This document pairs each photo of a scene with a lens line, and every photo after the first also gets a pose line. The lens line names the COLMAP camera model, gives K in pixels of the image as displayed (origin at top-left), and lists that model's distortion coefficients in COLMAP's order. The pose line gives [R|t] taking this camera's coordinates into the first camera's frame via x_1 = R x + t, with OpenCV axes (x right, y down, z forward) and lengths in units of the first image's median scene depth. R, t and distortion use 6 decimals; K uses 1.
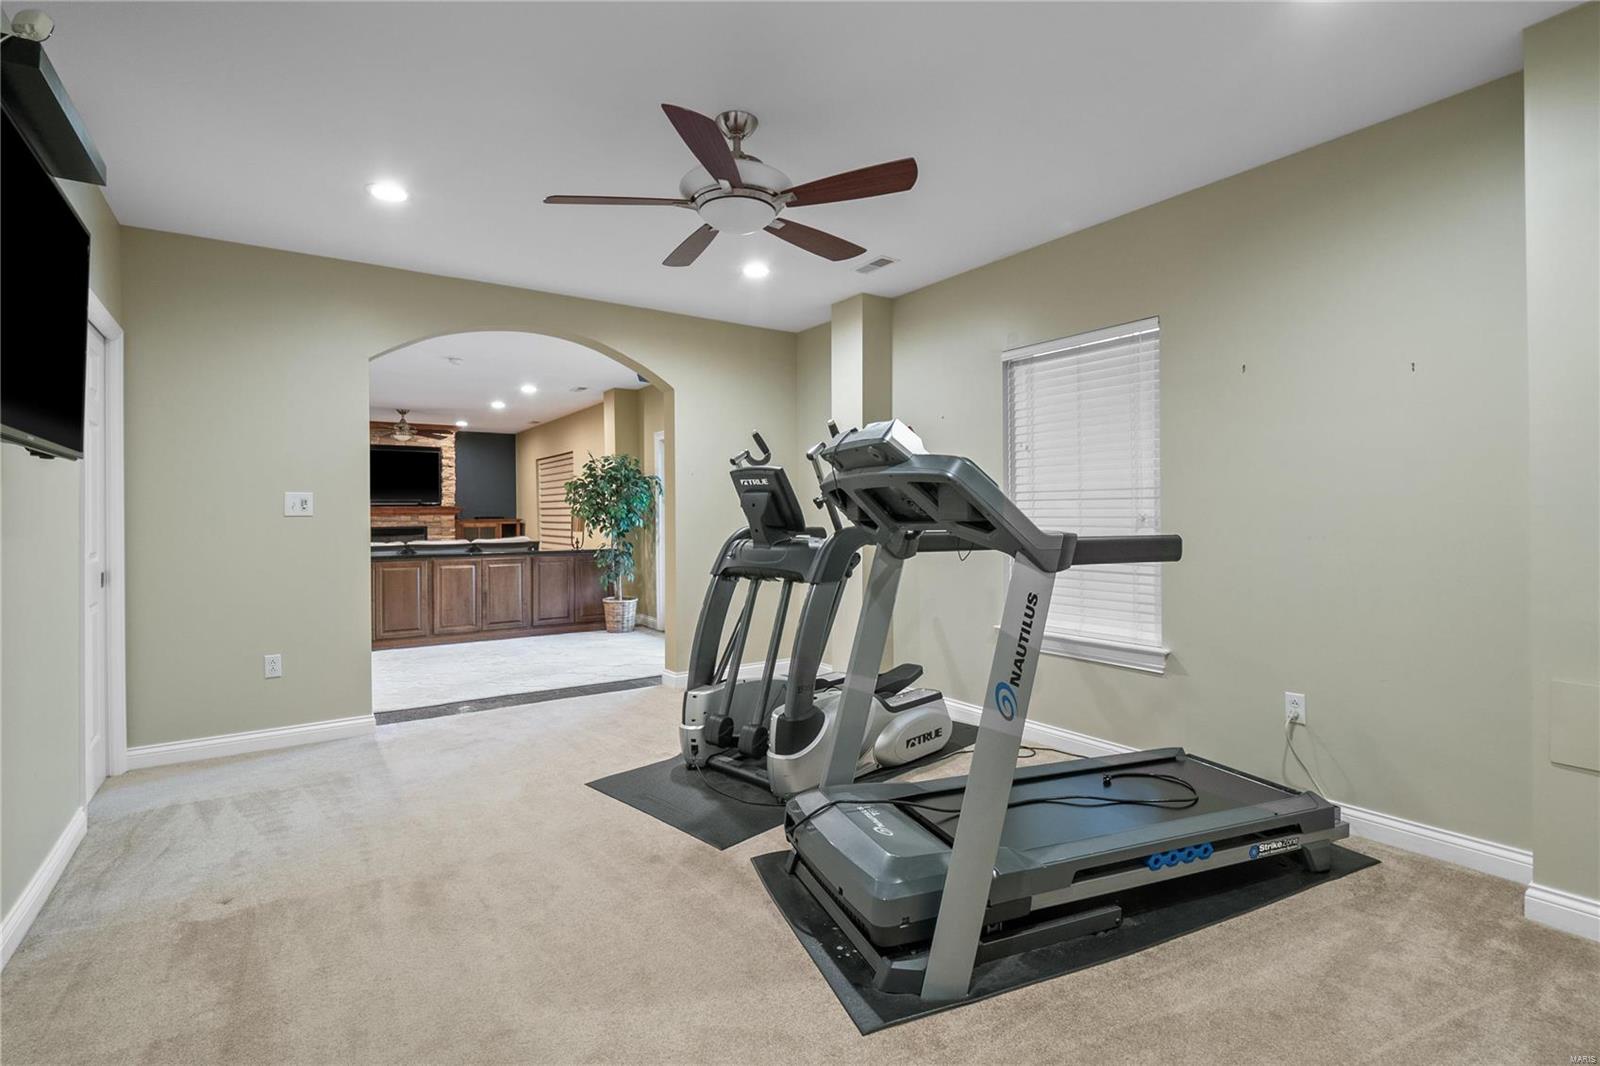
lens RADIAL K [[760.4, 0, 797.2], [0, 760.4, 525.4], [0, 0, 1]] dist [-0.005516, -0.000127]
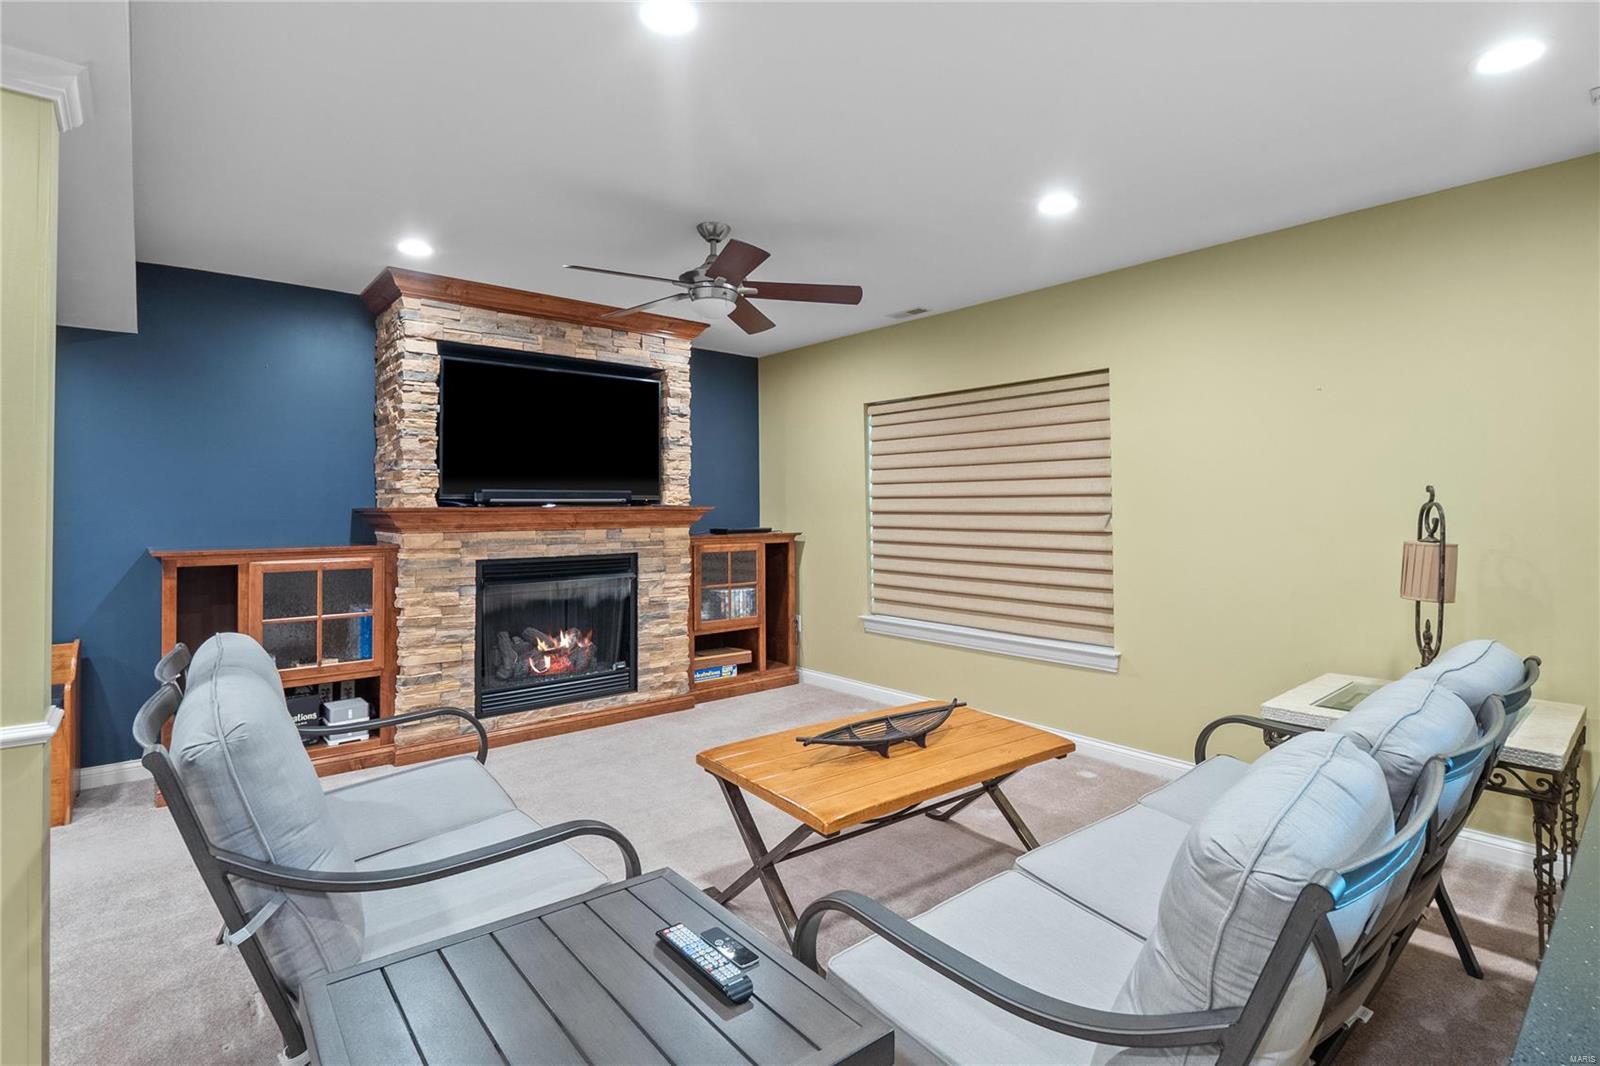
lens RADIAL K [[760.4, 0, 803.6], [0, 760.4, 527.3], [0, 0, 1]] dist [-0.005516, -0.000127]
pose [[0.994328, 0.002202, 0.106331, -0.433762], [-0.003143, 0.999957, 0.008680, -0.016898], [-0.106308, -0.008965, 0.994293, 0.556908]]
